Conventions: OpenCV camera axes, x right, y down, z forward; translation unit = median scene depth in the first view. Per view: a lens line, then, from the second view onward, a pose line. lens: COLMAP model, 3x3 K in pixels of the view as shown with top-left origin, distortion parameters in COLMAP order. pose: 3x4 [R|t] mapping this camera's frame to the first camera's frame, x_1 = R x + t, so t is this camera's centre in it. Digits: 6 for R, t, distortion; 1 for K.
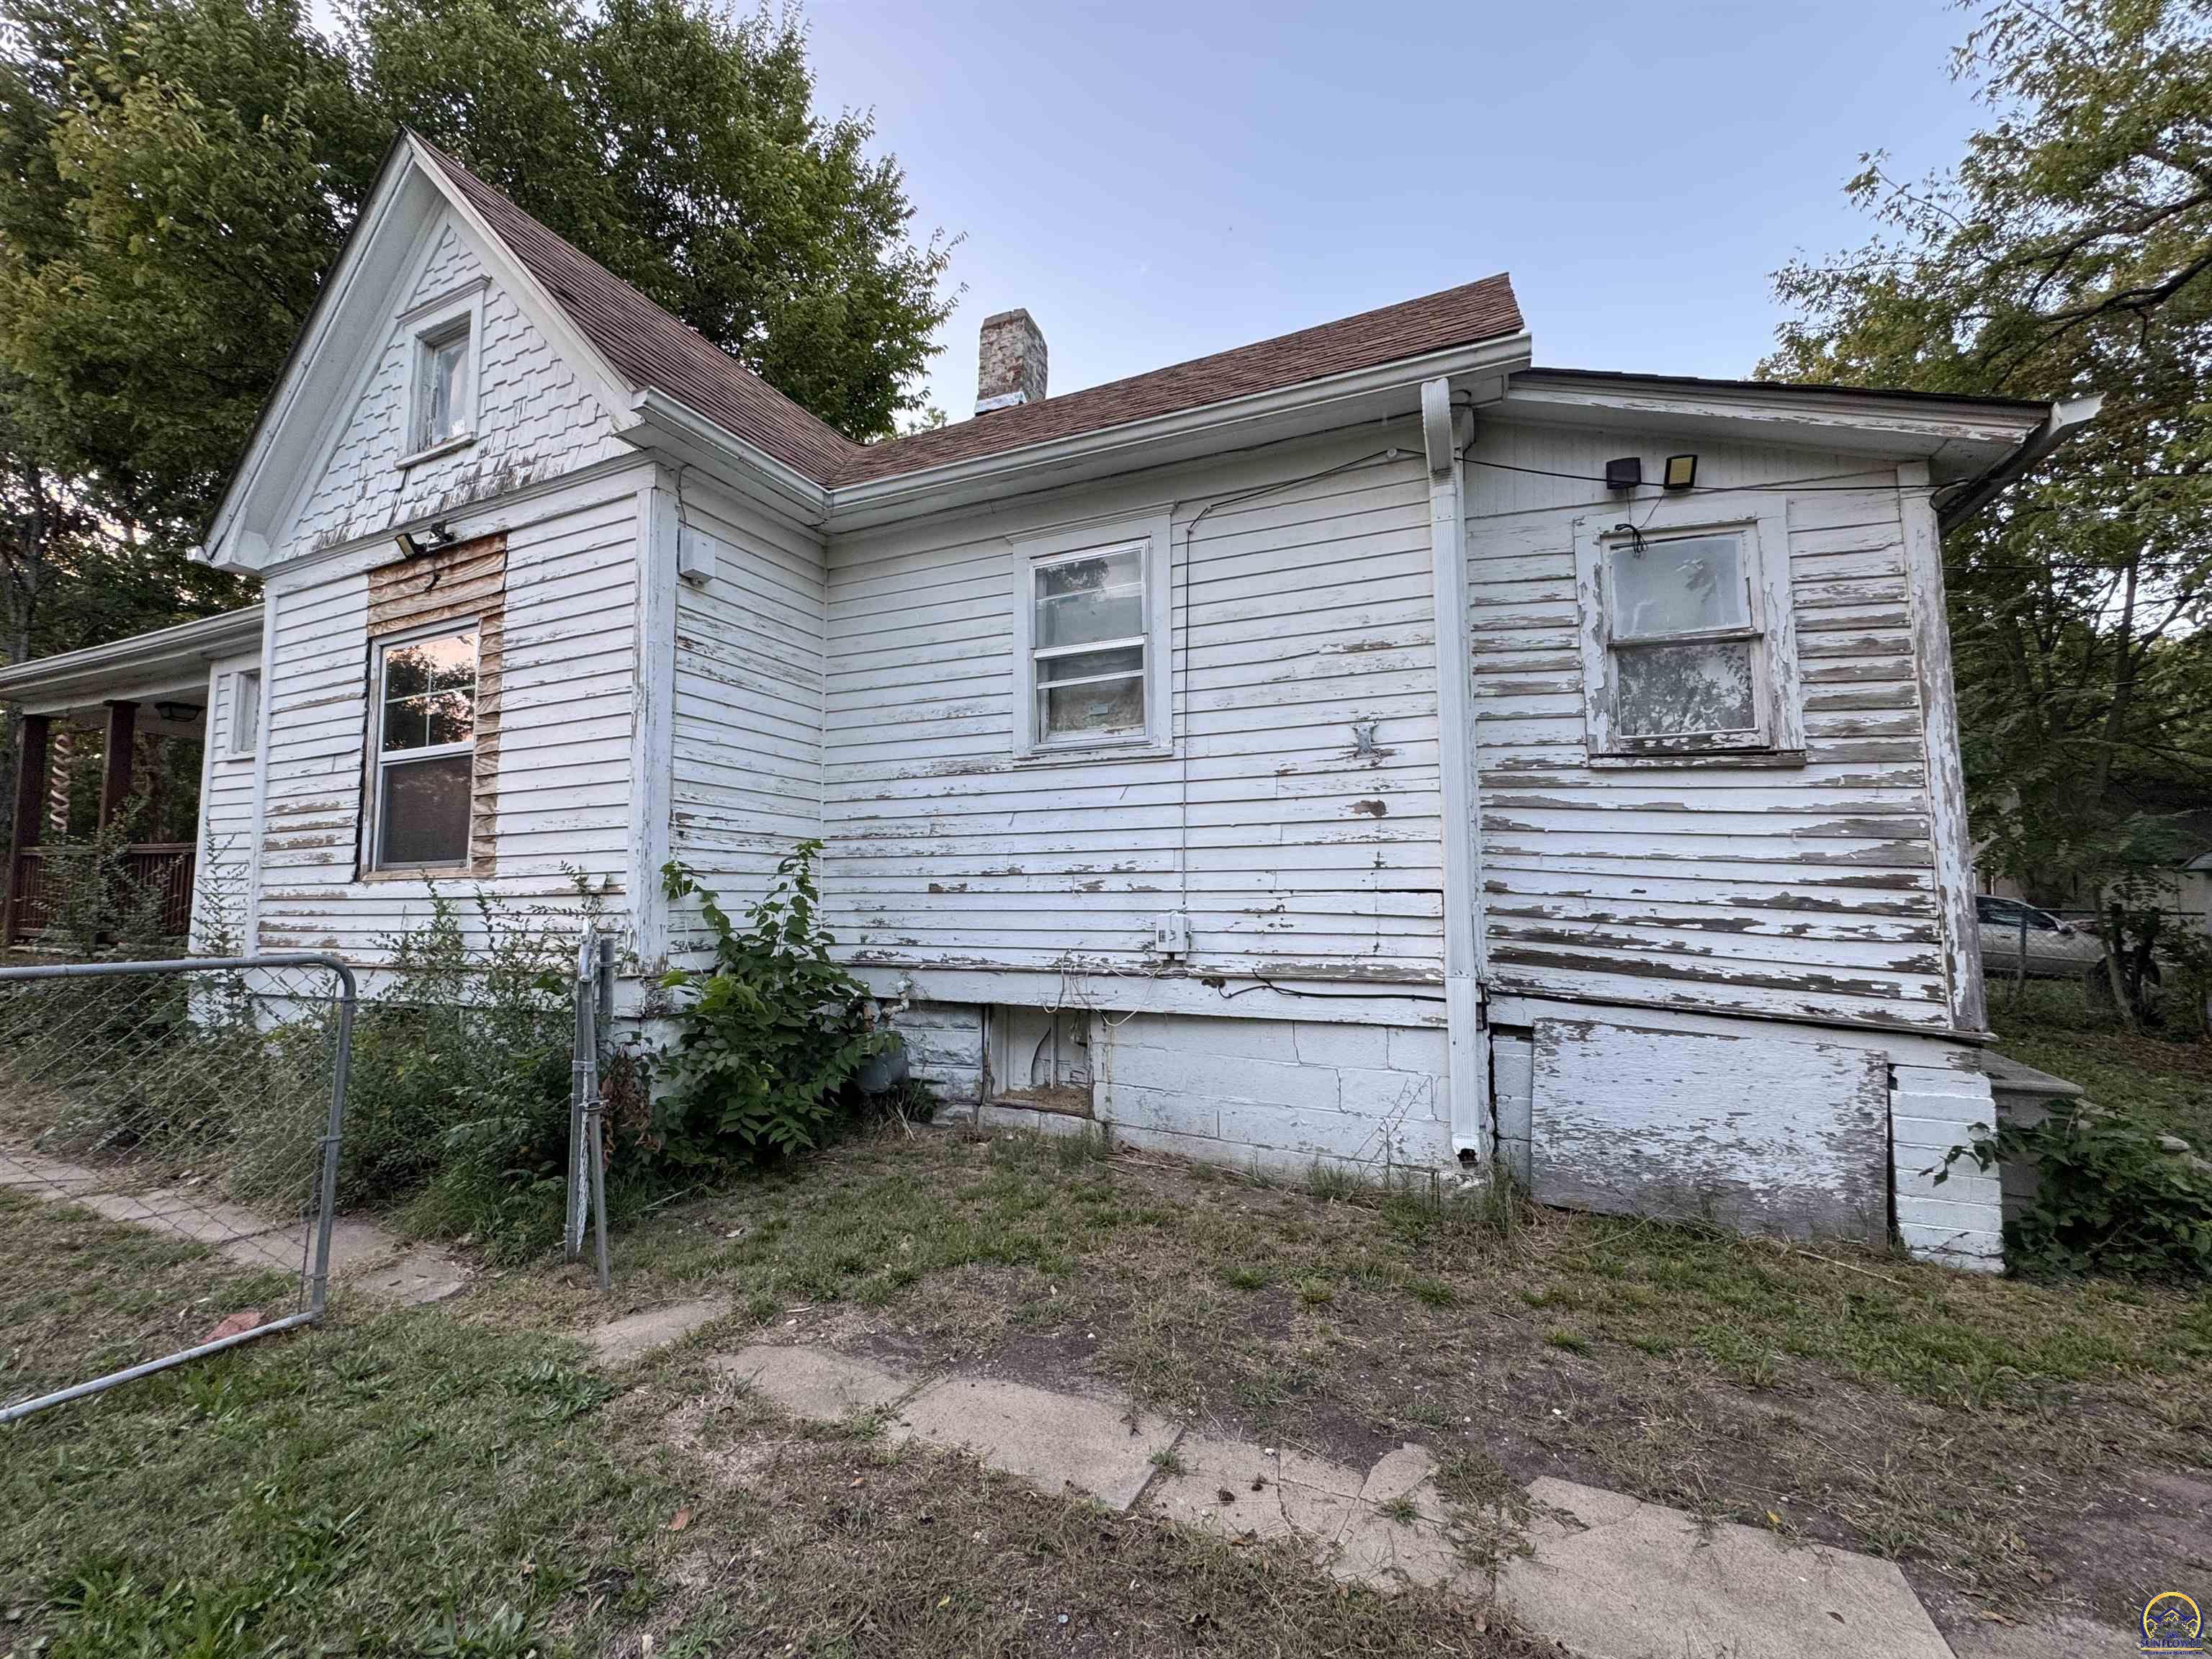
lens RADIAL K [[892.5, 0, 1106.1], [0, 892.5, 833.0], [0, 0, 1]] dist [-0.003350, 0.000050]
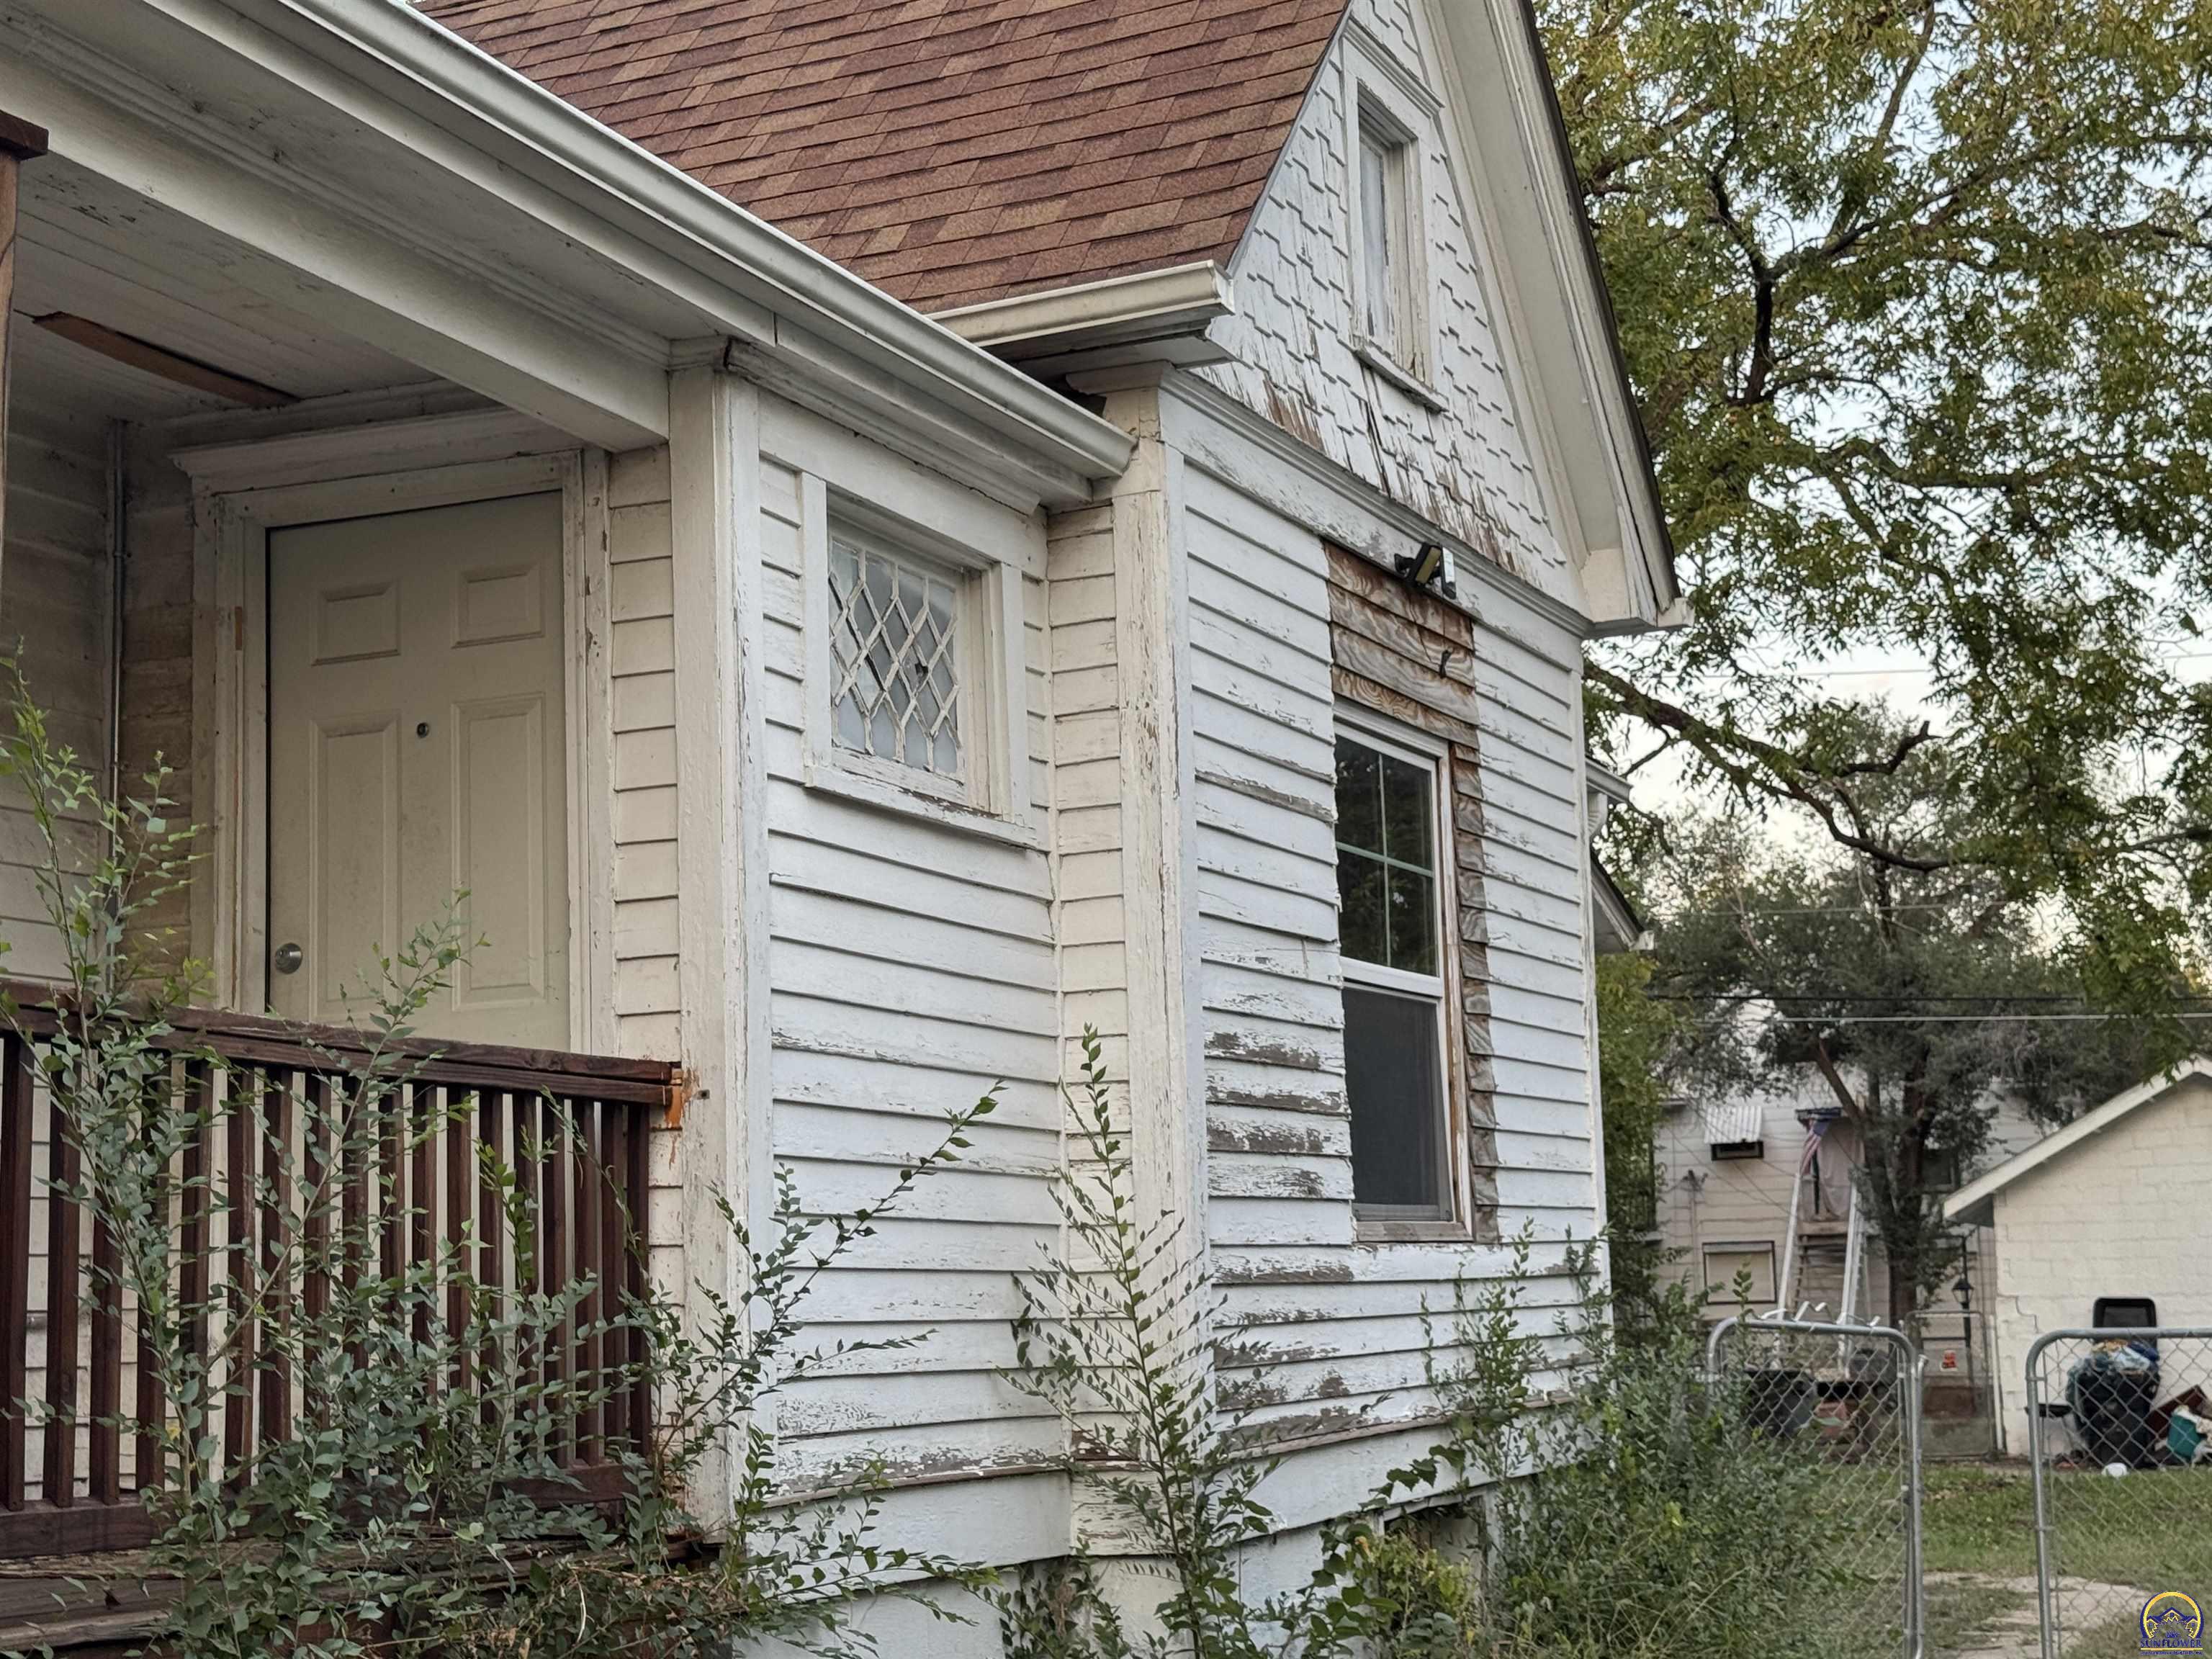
lens RADIAL K [[3411.8, 0, 1112.9], [0, 3411.8, 824.9], [0, 0, 1]] dist [0.134635, 0.000000]
pose [[-0.021727, 0.143219, 0.989452, -2.482868], [-0.043616, 0.988608, -0.144055, 0.096784], [-0.998812, -0.046286, -0.015233, 1.120602]]
